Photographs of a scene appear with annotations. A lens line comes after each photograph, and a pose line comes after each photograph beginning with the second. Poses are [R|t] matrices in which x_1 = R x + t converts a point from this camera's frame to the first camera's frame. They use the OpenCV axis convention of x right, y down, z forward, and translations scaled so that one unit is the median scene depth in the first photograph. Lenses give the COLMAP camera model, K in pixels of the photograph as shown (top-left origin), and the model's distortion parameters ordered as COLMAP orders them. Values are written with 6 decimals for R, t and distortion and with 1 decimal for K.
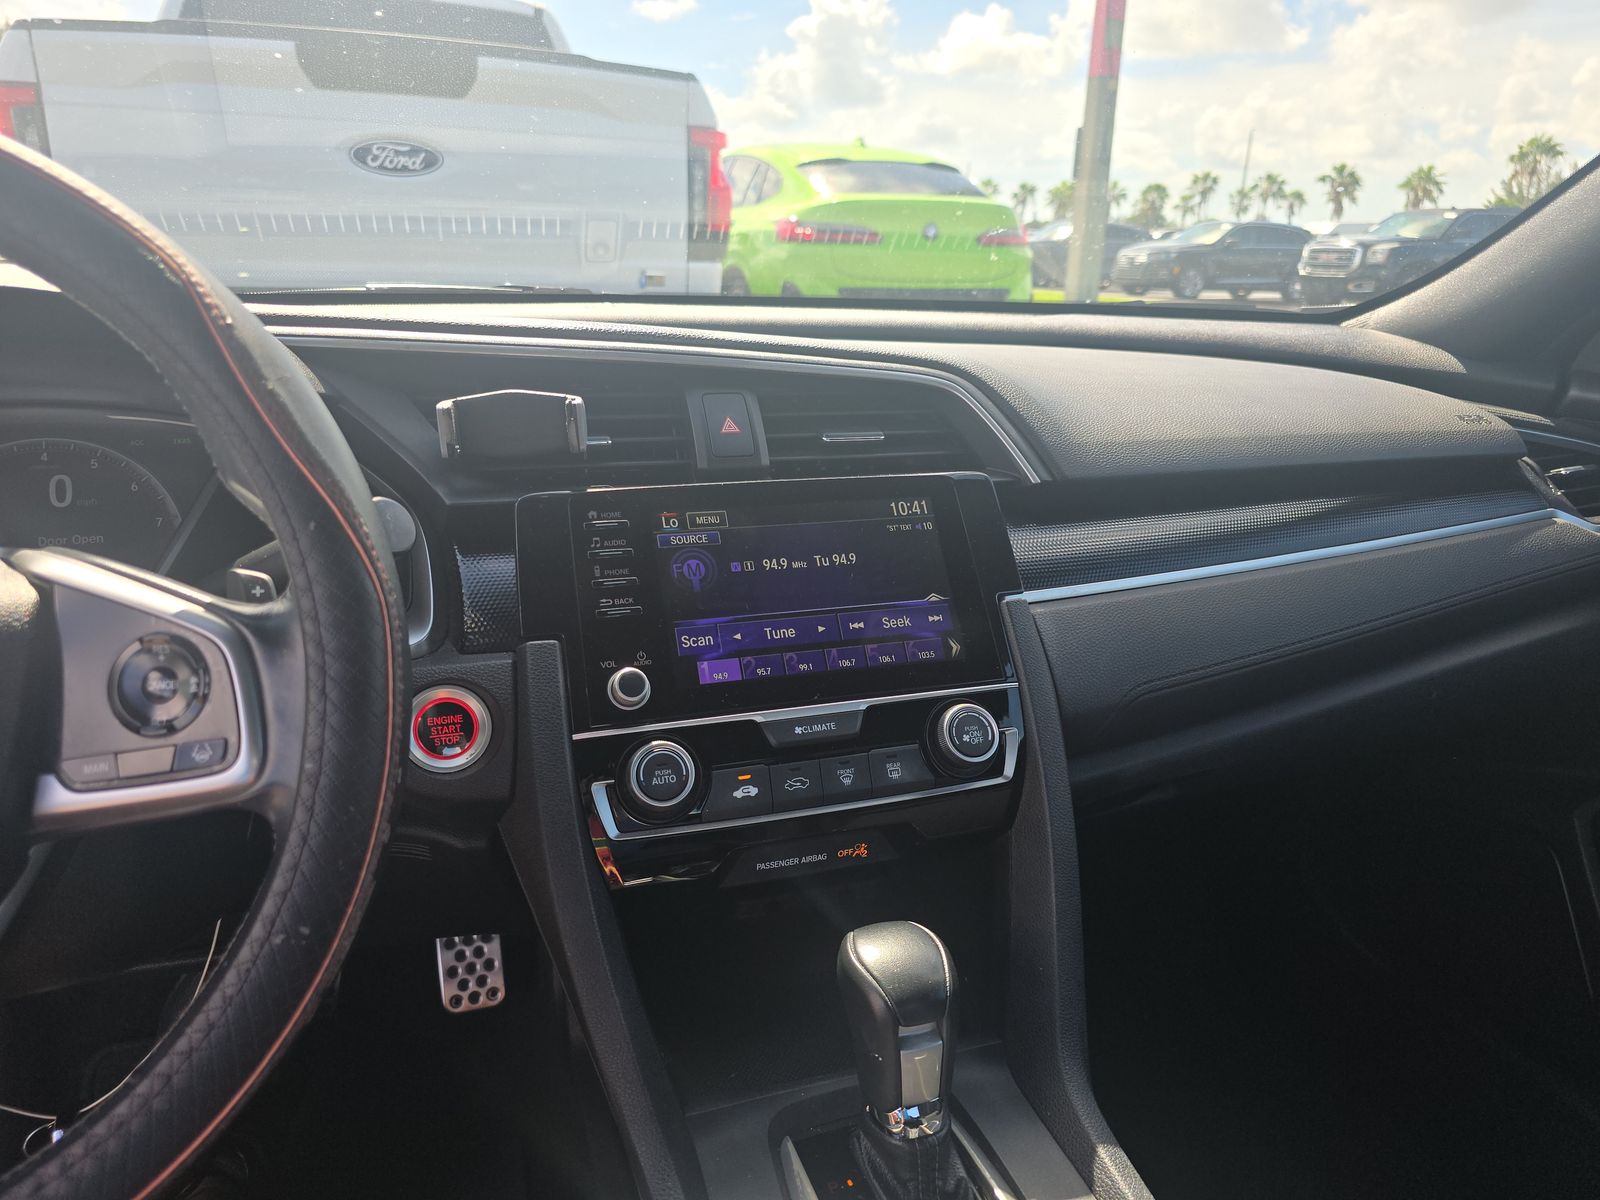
lens RADIAL K [[1065.7, 0, 790.4], [0, 1065.7, 601.5], [0, 0, 1]] dist [-0.002241, -0.011945]
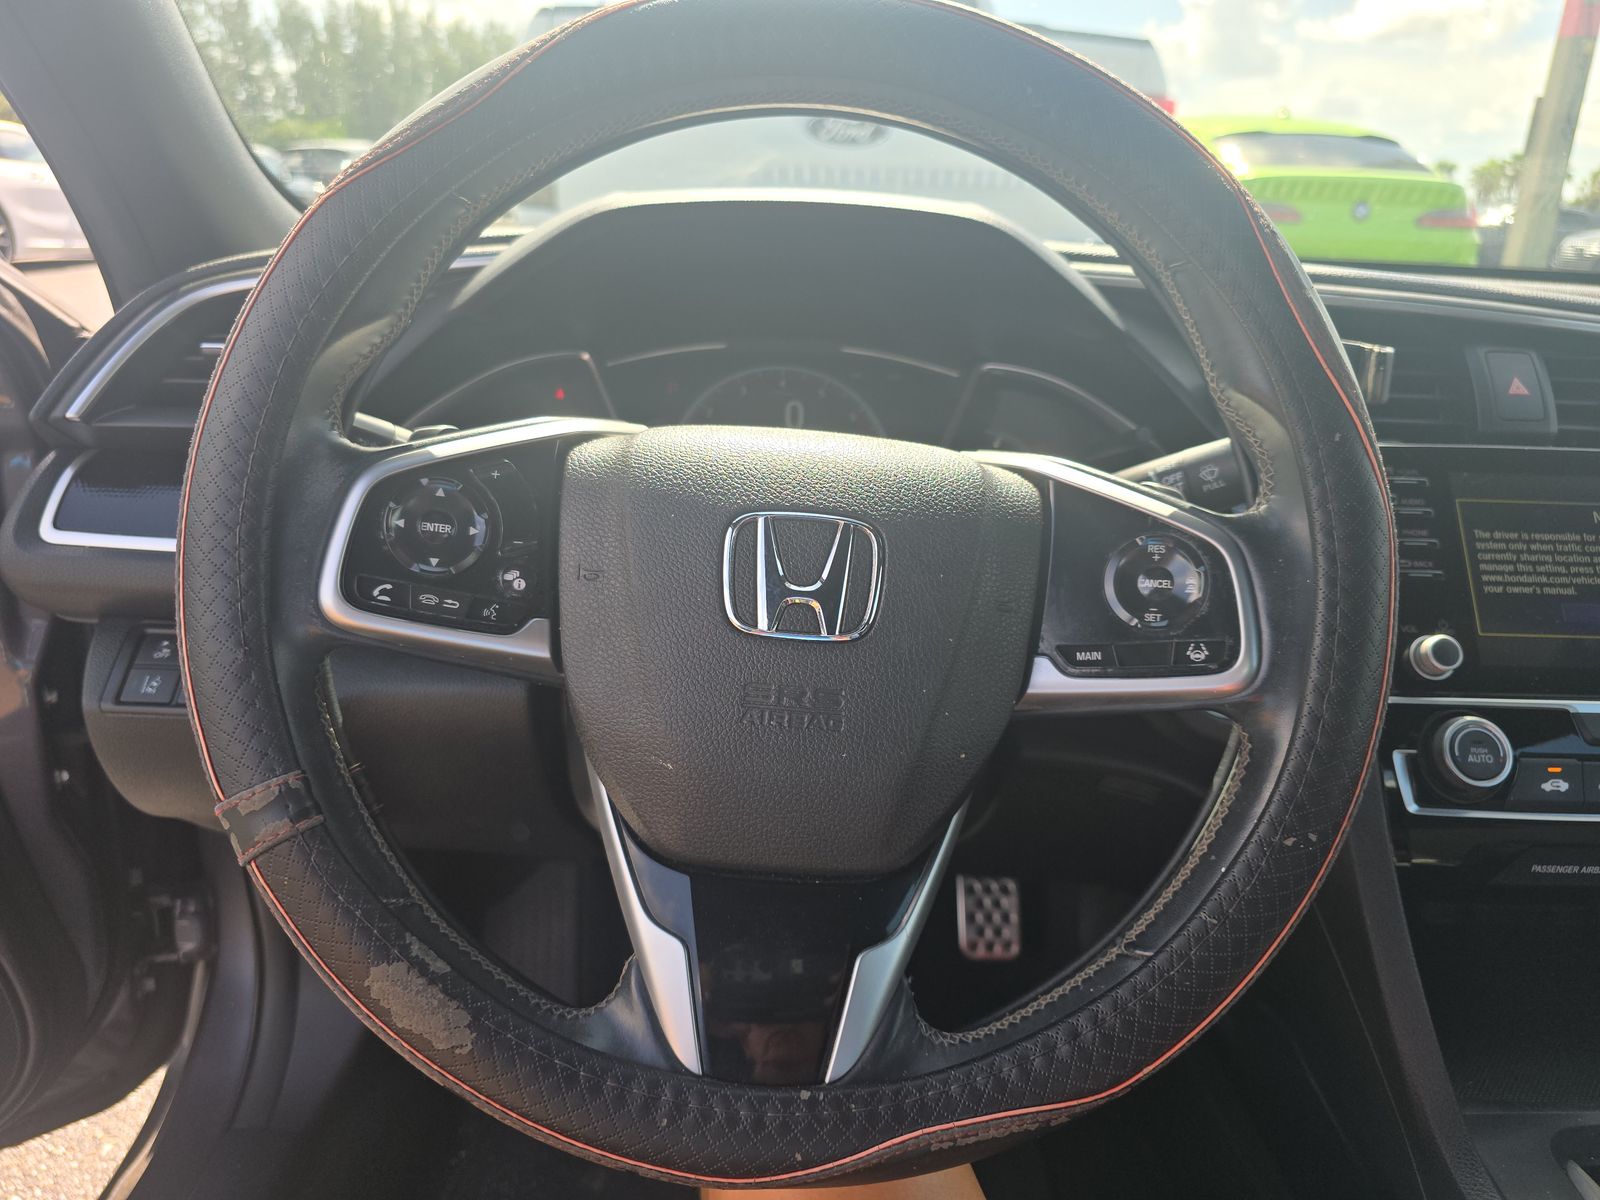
lens RADIAL K [[1065.7, 0, 783.5], [0, 1065.7, 600.5], [0, 0, 1]] dist [-0.002241, -0.011945]
pose [[0.956290, 0.109415, -0.271180, -0.245411], [-0.105364, 0.993996, 0.029500, 0.035442], [0.272779, 0.000362, 0.962077, -0.029315]]
